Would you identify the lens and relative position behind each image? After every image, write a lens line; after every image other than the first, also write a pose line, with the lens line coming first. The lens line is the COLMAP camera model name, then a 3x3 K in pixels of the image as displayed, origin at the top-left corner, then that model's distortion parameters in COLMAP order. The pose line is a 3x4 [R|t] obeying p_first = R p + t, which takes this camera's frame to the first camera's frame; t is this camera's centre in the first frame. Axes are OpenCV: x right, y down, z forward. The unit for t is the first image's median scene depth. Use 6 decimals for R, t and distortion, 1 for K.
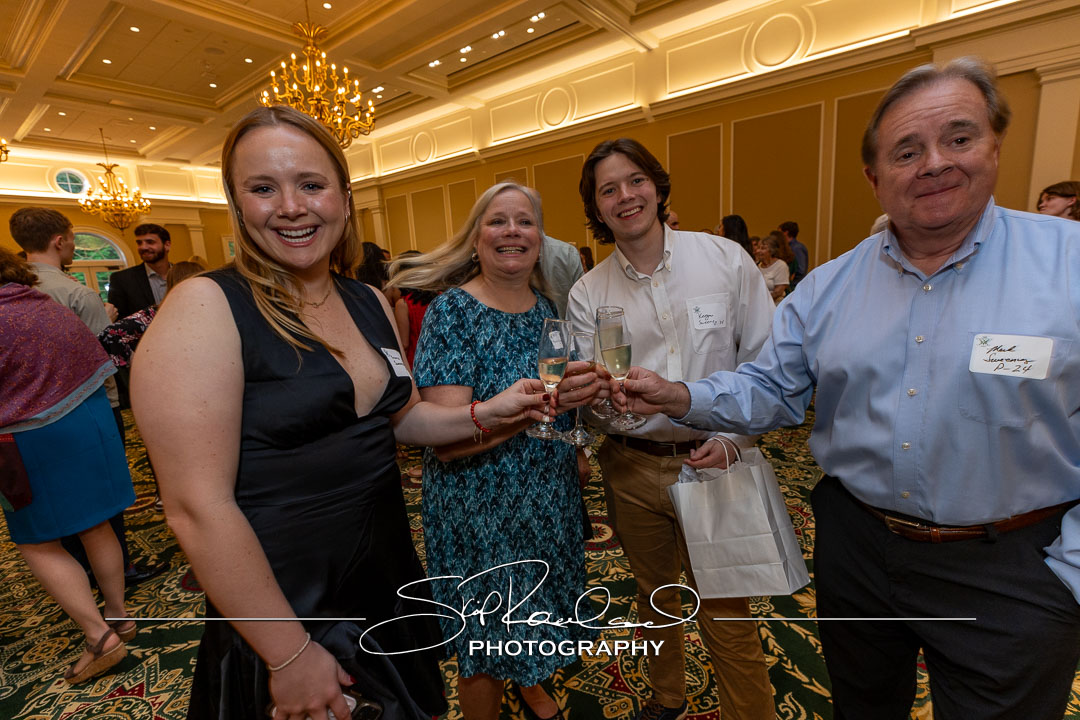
lens RADIAL K [[495.1, 0, 541.2], [0, 495.1, 357.8], [0, 0, 1]] dist [-0.001035, 0.002043]
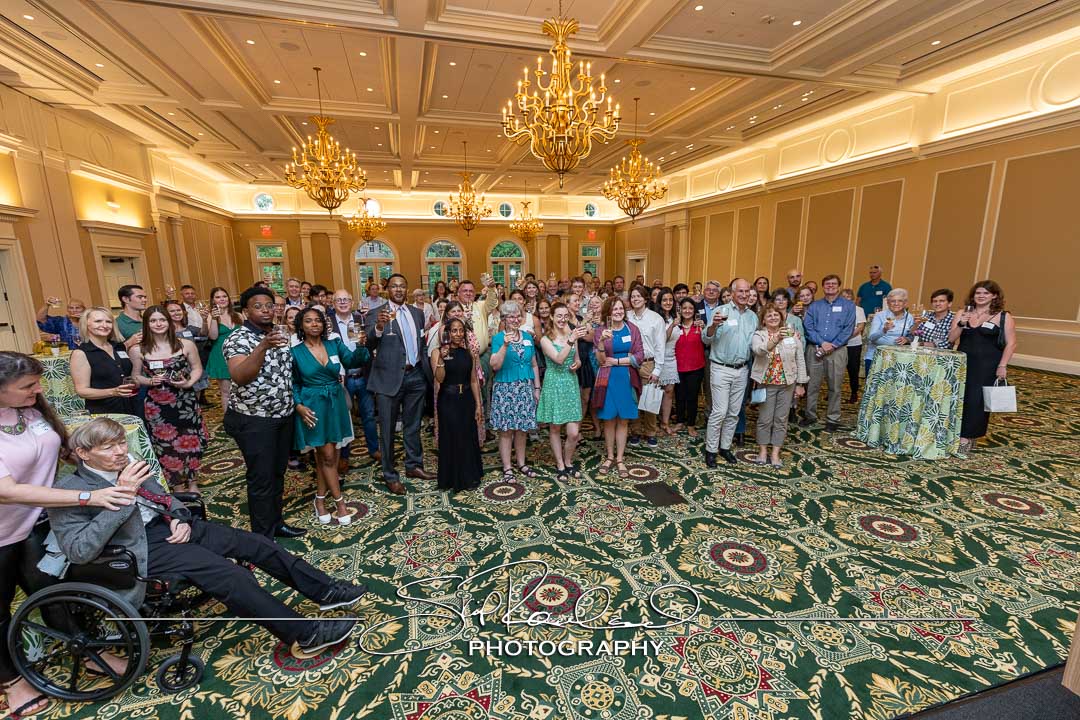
lens RADIAL K [[478.9, 0, 543.4], [0, 478.9, 361.3], [0, 0, 1]] dist [0.006409, 0.000715]
pose [[0.802252, 0.160570, -0.574987, 0.217694], [-0.140980, 0.986864, 0.078889, -0.002867], [0.580101, 0.017773, 0.814351, -0.319374]]
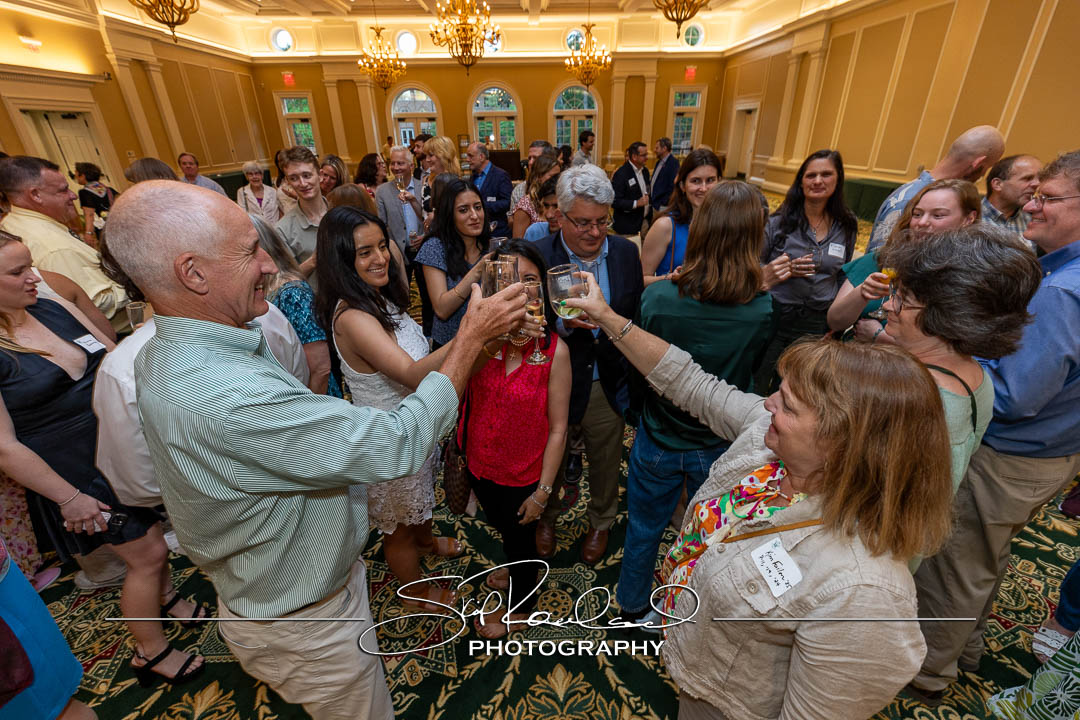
lens RADIAL K [[478.9, 0, 543.0], [0, 478.9, 356.8], [0, 0, 1]] dist [0.006409, 0.000715]
pose [[0.636329, 0.375357, -0.673938, 0.169187], [-0.158038, 0.918537, 0.362371, -0.072325], [0.755056, -0.124080, 0.643813, 0.090447]]
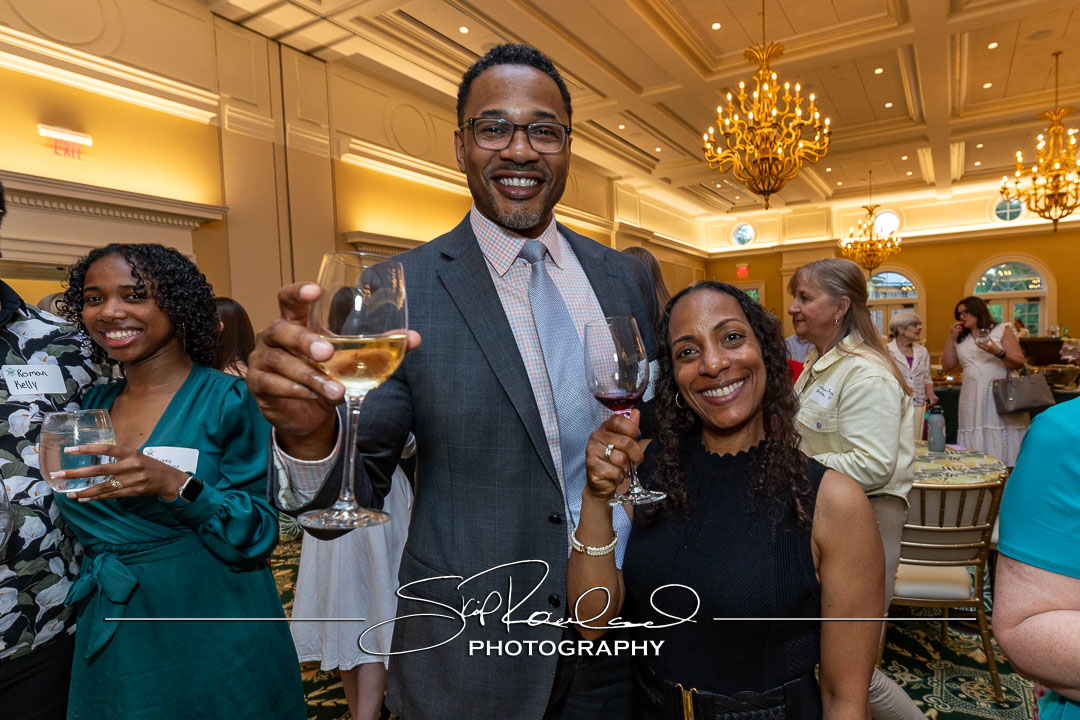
lens RADIAL K [[630.4, 0, 600.8], [0, 630.4, 369.7], [0, 0, 1]] dist [0.004947, 0.004146]
pose [[0.144340, 0.098891, -0.984574, 0.020876], [-0.153697, 0.985159, 0.076417, 0.010770], [0.977519, 0.140297, 0.157397, -0.088731]]
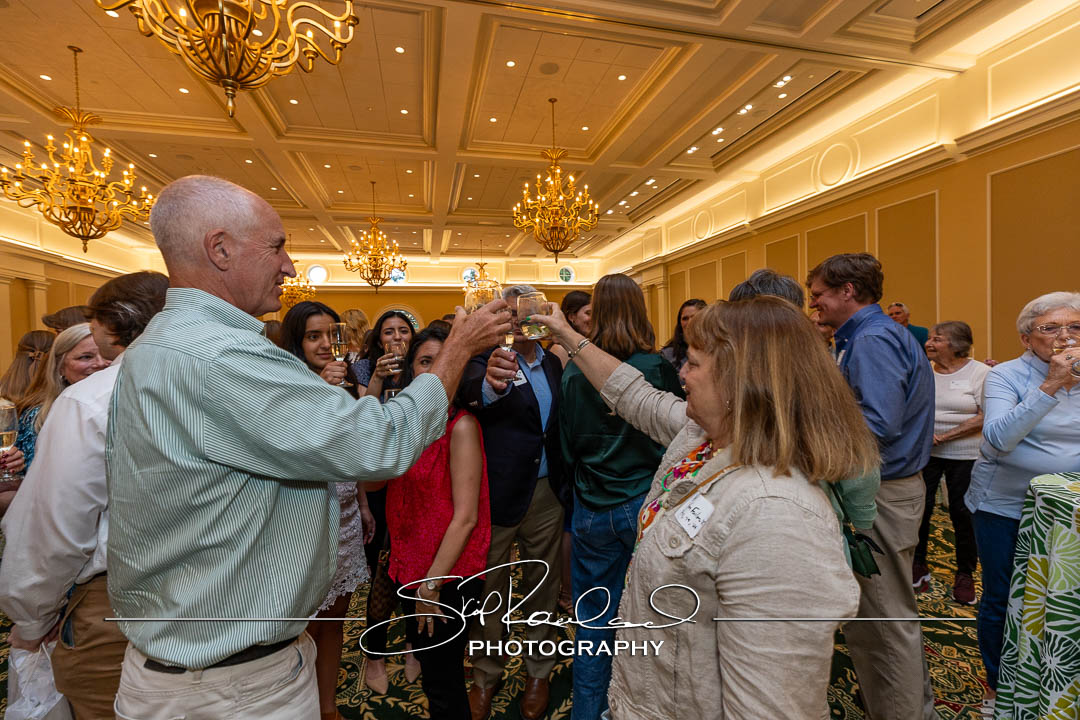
lens RADIAL K [[478.9, 0, 542.6], [0, 478.9, 358.1], [0, 0, 1]] dist [0.006409, 0.000715]
pose [[0.782367, 0.051396, -0.620693, 0.180800], [-0.129933, 0.988130, -0.081955, -0.033018], [0.609113, 0.144768, 0.779758, 0.075040]]
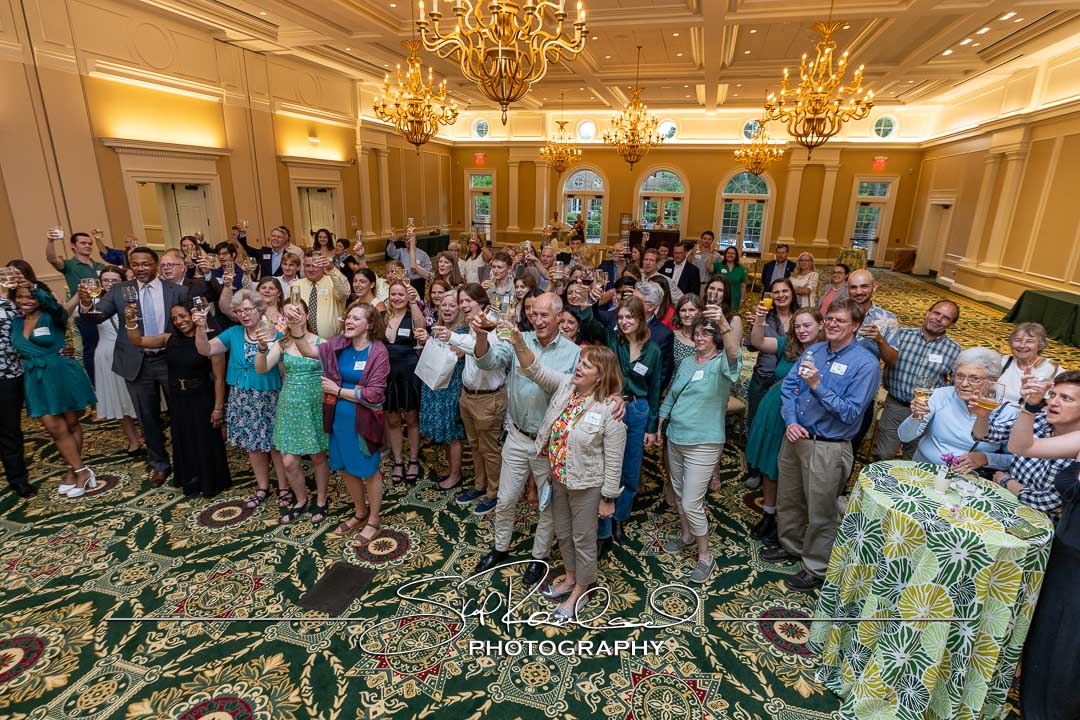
lens RADIAL K [[554.2, 0, 548.7], [0, 554.2, 356.1], [0, 0, 1]] dist [-0.003776, 0.003651]
pose [[0.375159, 0.323944, -0.868514, 0.362782], [-0.211432, 0.942154, 0.260081, -0.110793], [0.902526, 0.086060, 0.421949, 0.009849]]
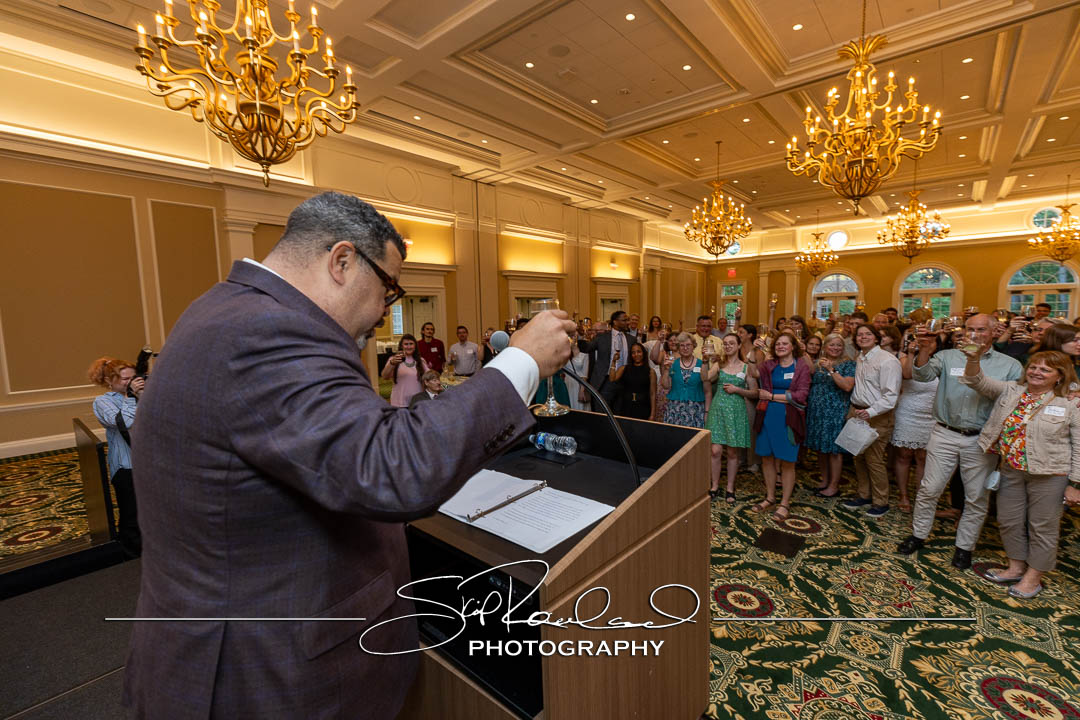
lens RADIAL K [[478.9, 0, 542.0], [0, 478.9, 359.4], [0, 0, 1]] dist [0.006409, 0.000715]
pose [[-0.049294, 0.155250, -0.986645, 0.428907], [-0.154264, 0.974808, 0.161095, -0.044411], [0.986799, 0.160145, -0.024102, -0.141007]]
